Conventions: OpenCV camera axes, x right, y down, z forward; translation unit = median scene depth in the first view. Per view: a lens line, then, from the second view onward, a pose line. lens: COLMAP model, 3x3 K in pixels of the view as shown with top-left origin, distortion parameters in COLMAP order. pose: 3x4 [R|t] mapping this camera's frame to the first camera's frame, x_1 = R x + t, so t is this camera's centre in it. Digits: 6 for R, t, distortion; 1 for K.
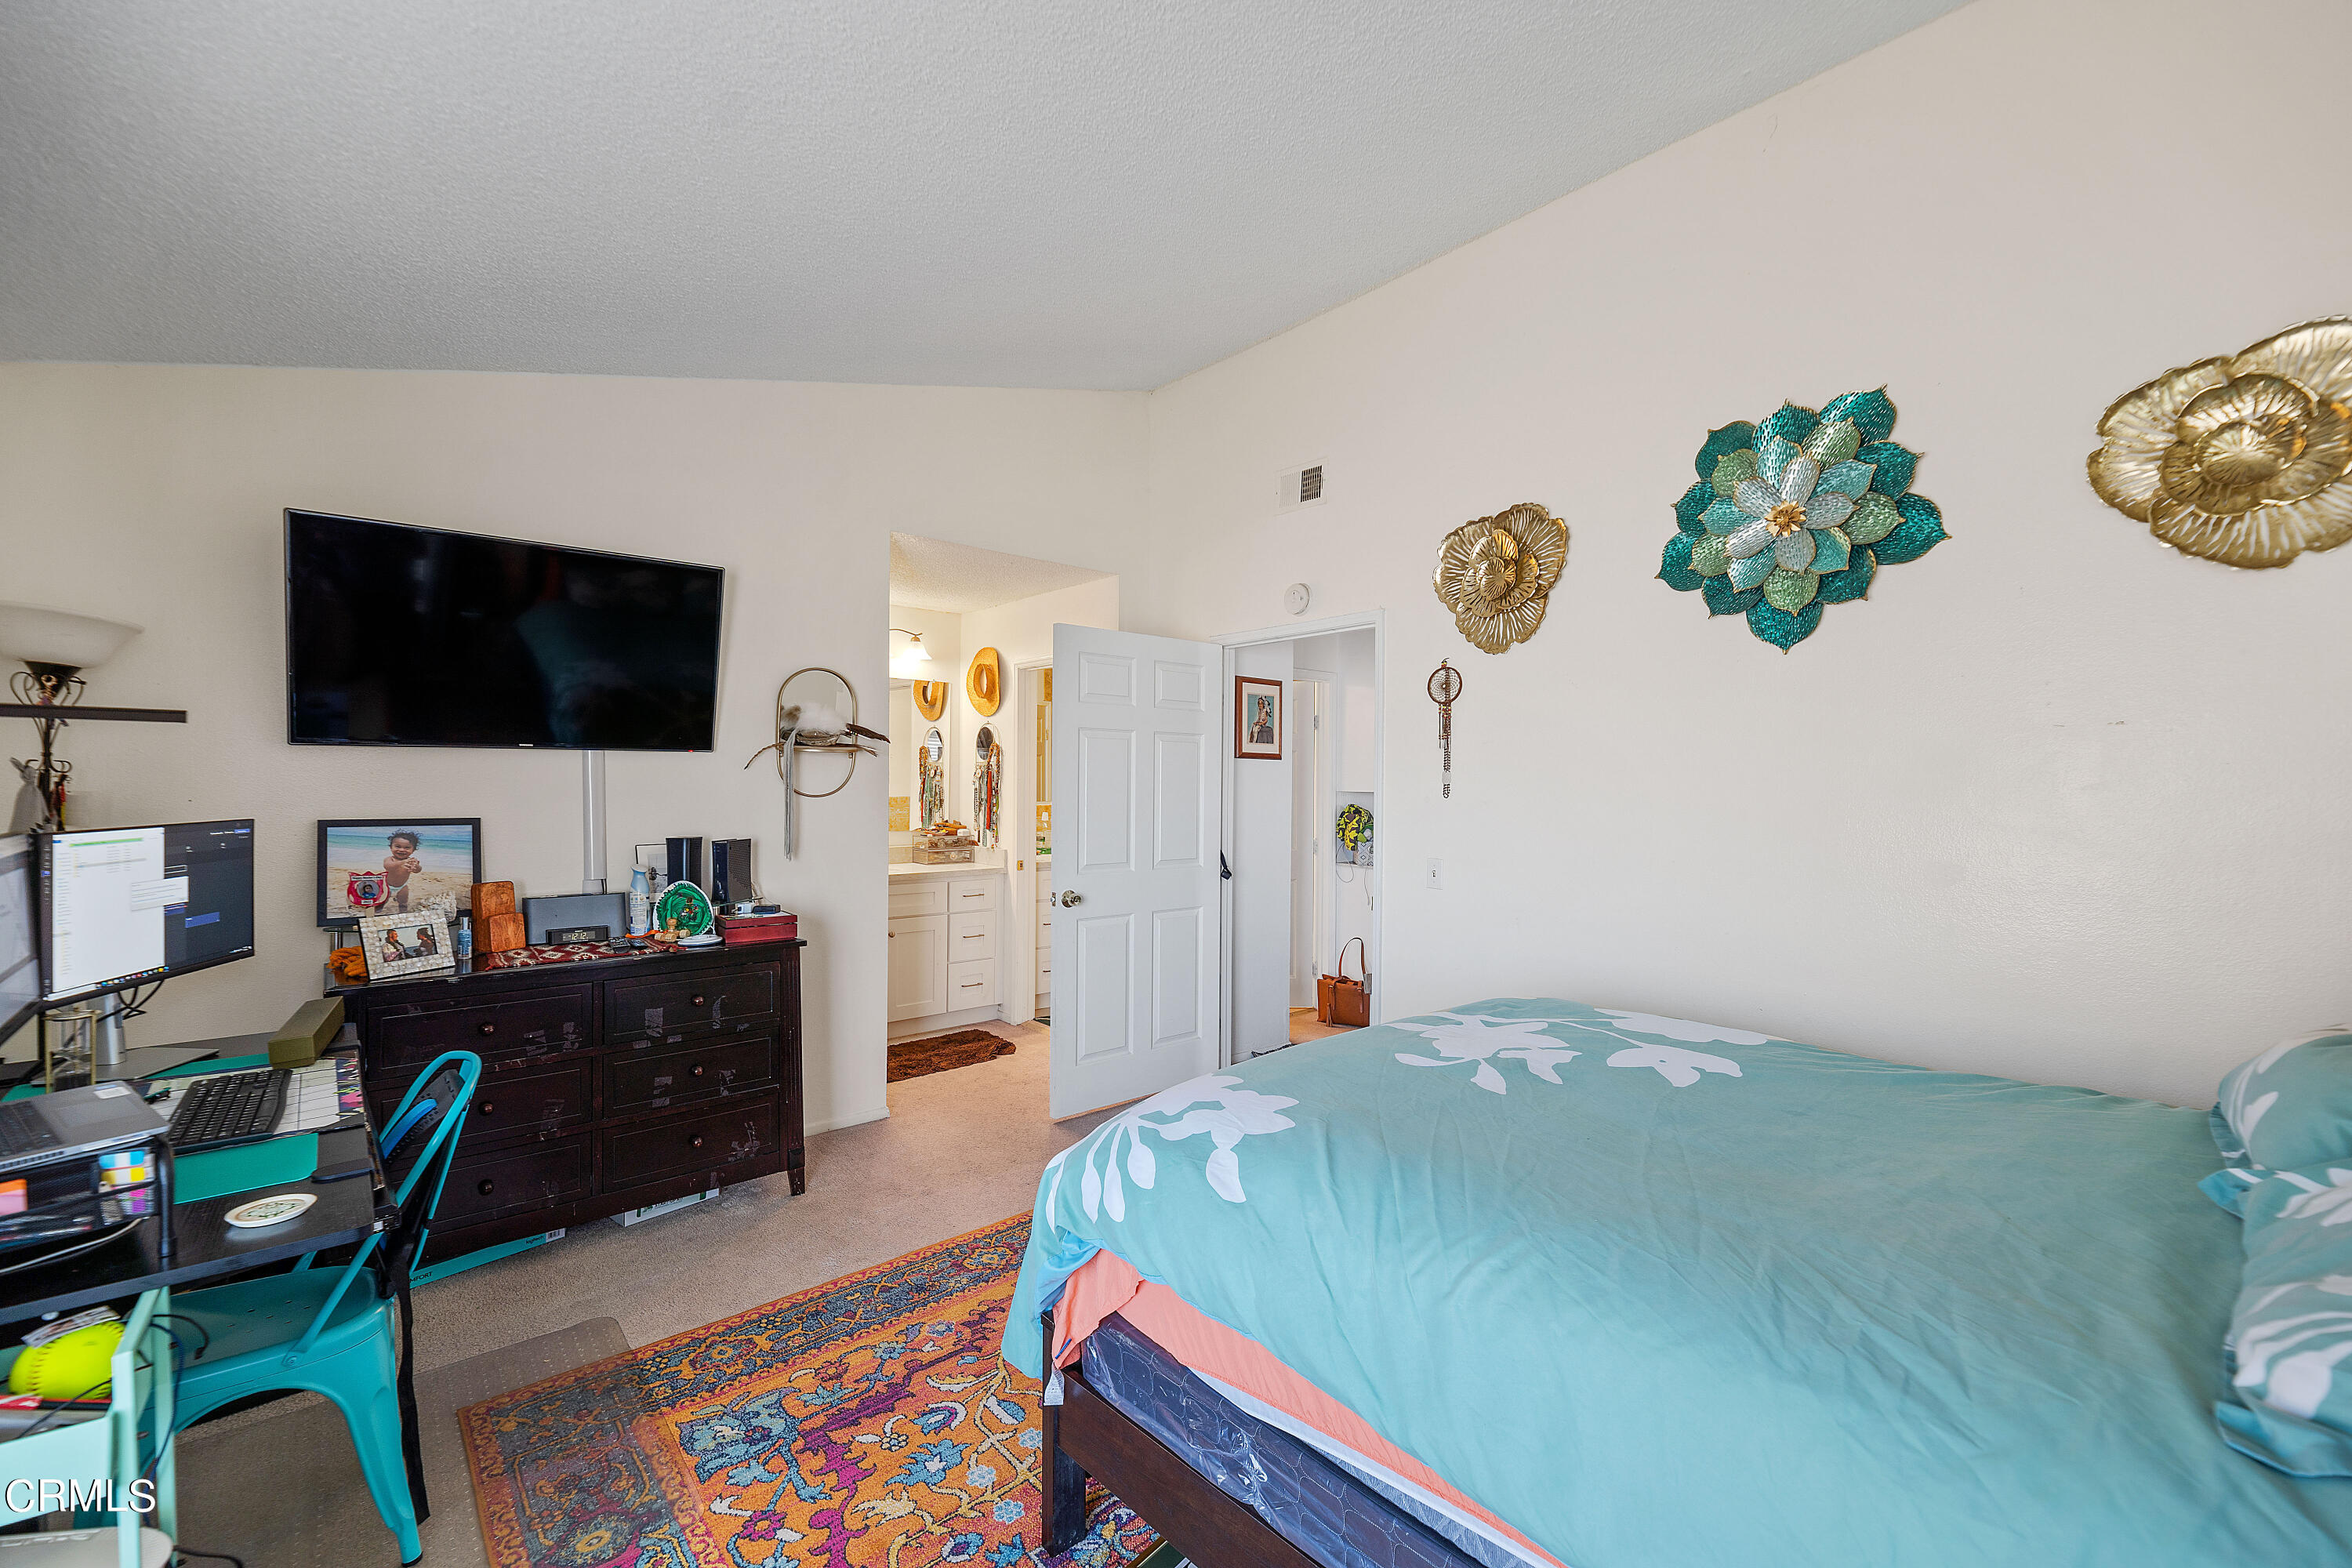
lens RADIAL K [[952.4, 0, 1179.3], [0, 952.4, 781.9], [0, 0, 1]] dist [0.003226, -0.004428]
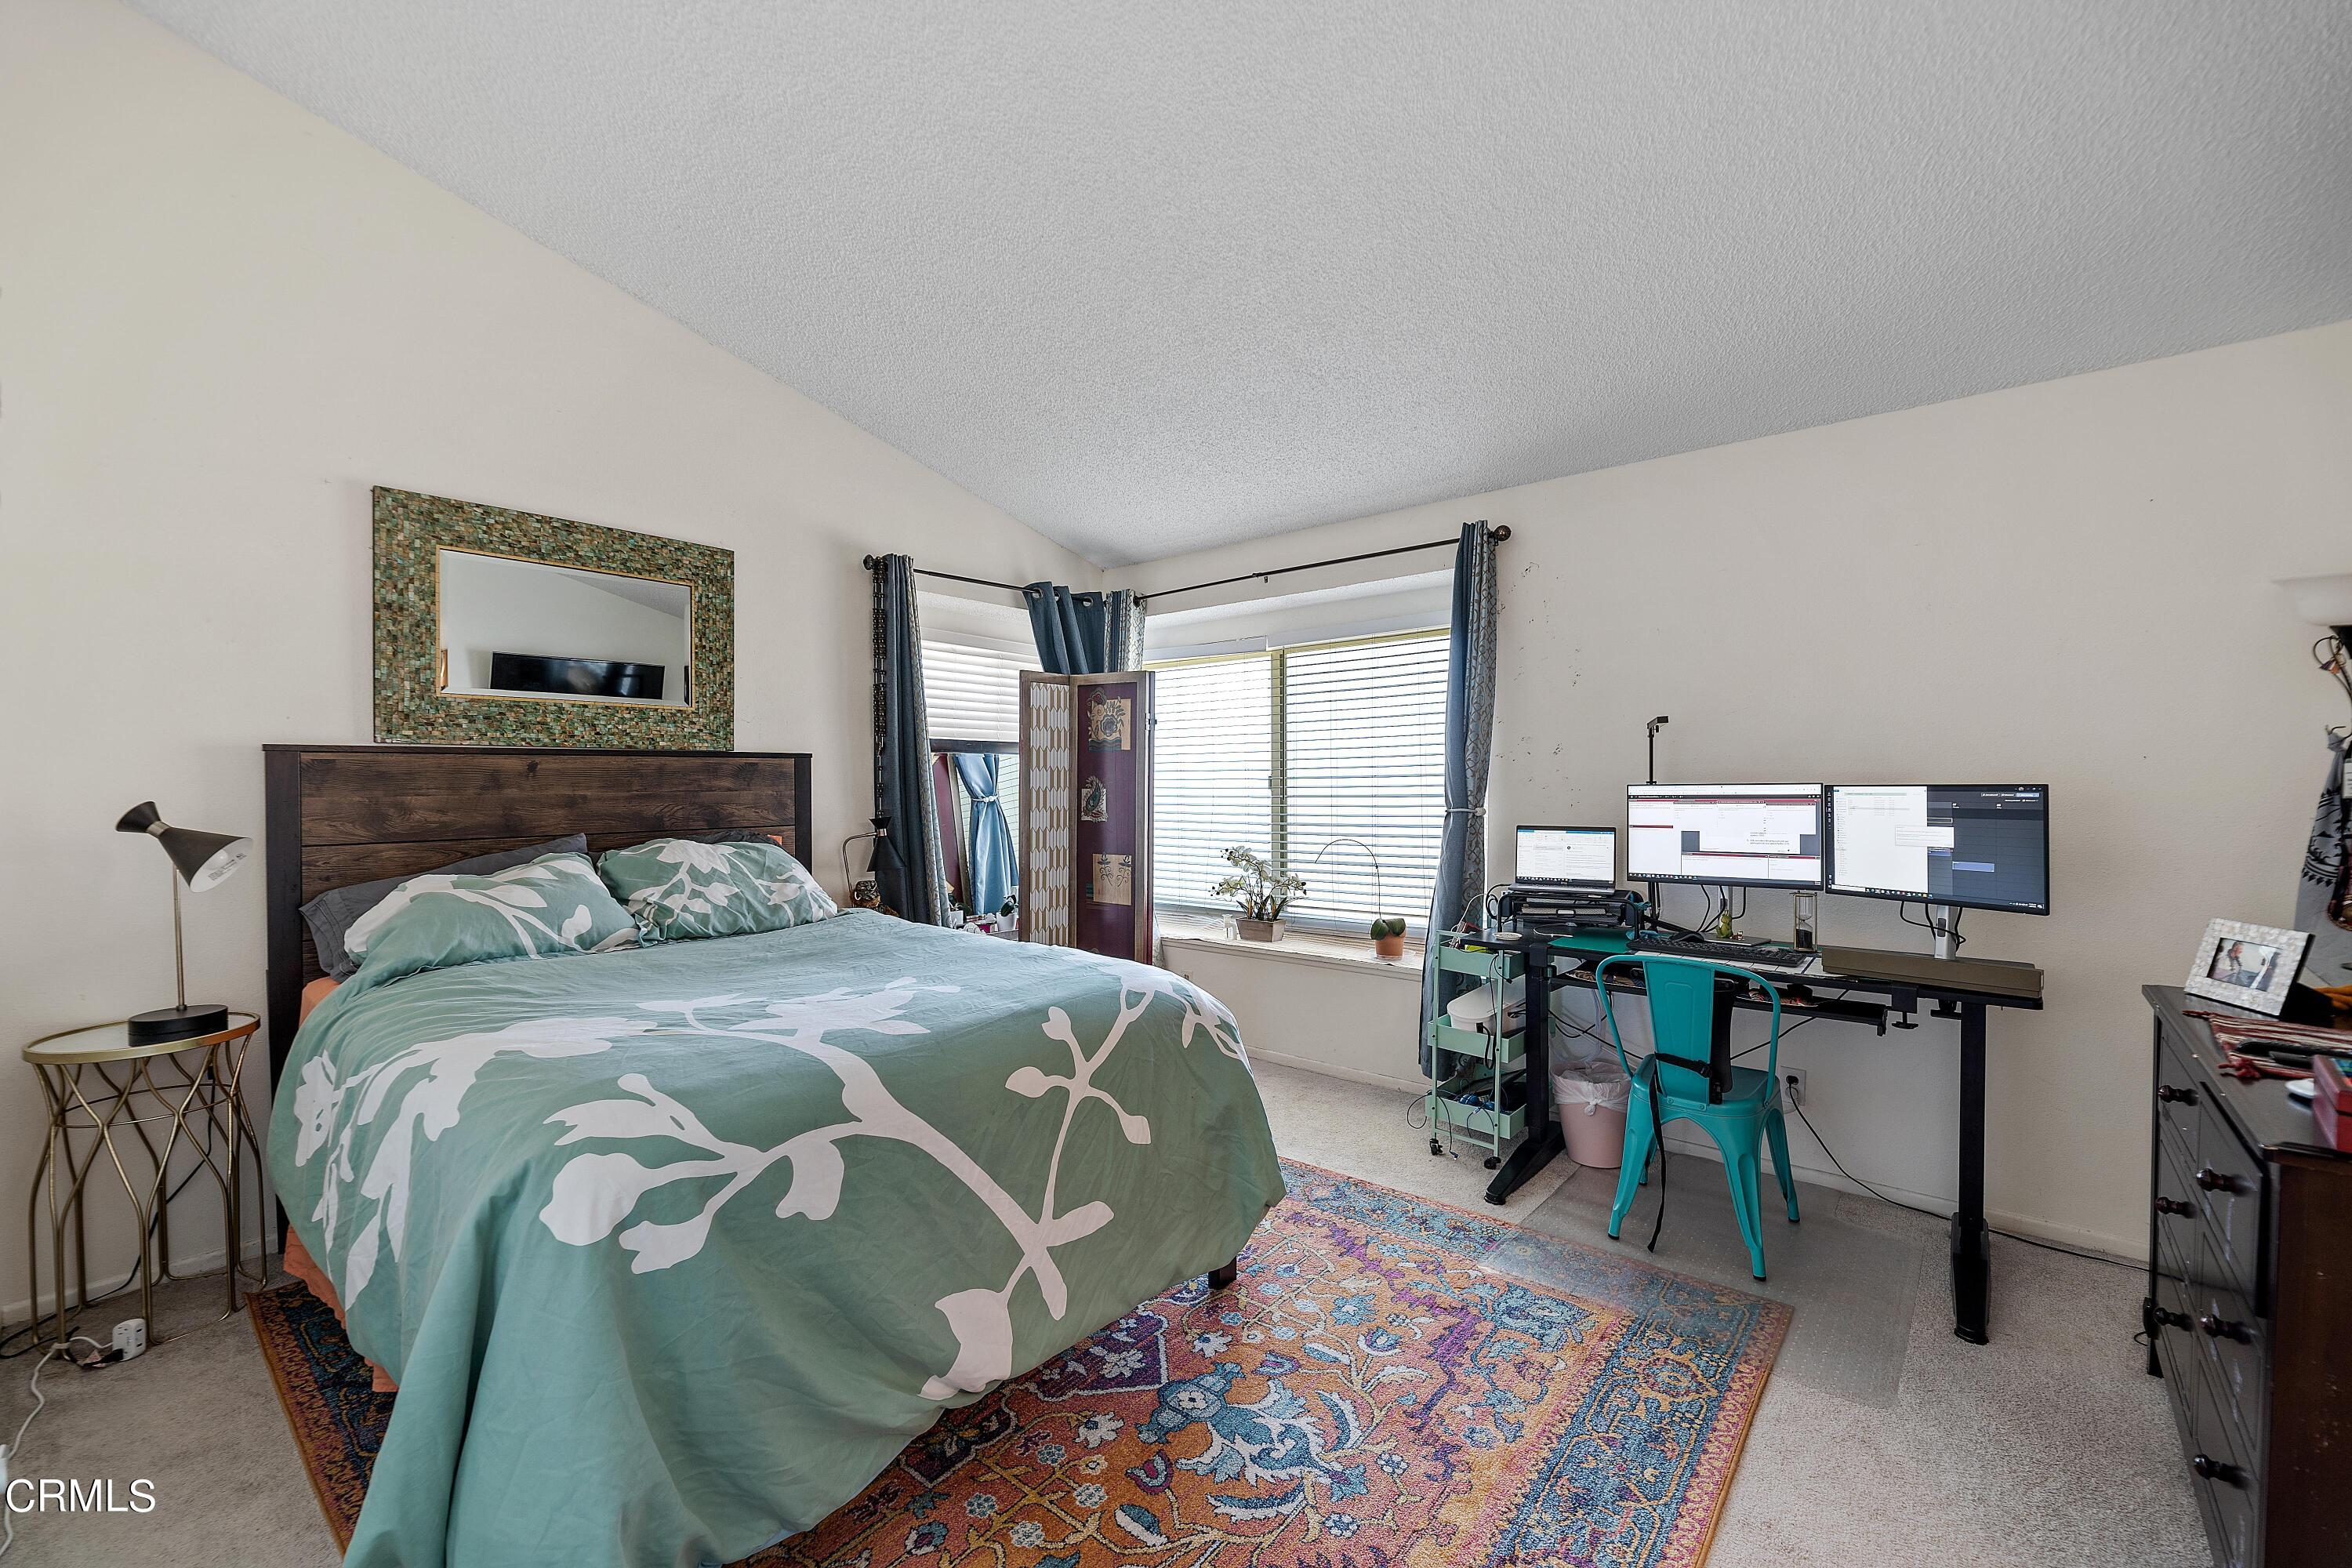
lens RADIAL K [[952.4, 0, 1174.0], [0, 952.4, 783.7], [0, 0, 1]] dist [0.003226, -0.004428]
pose [[-0.989250, -0.002529, -0.146212, 0.138787], [-0.004911, 0.999861, 0.015931, 0.027591], [0.146152, 0.016477, -0.989125, 2.072986]]
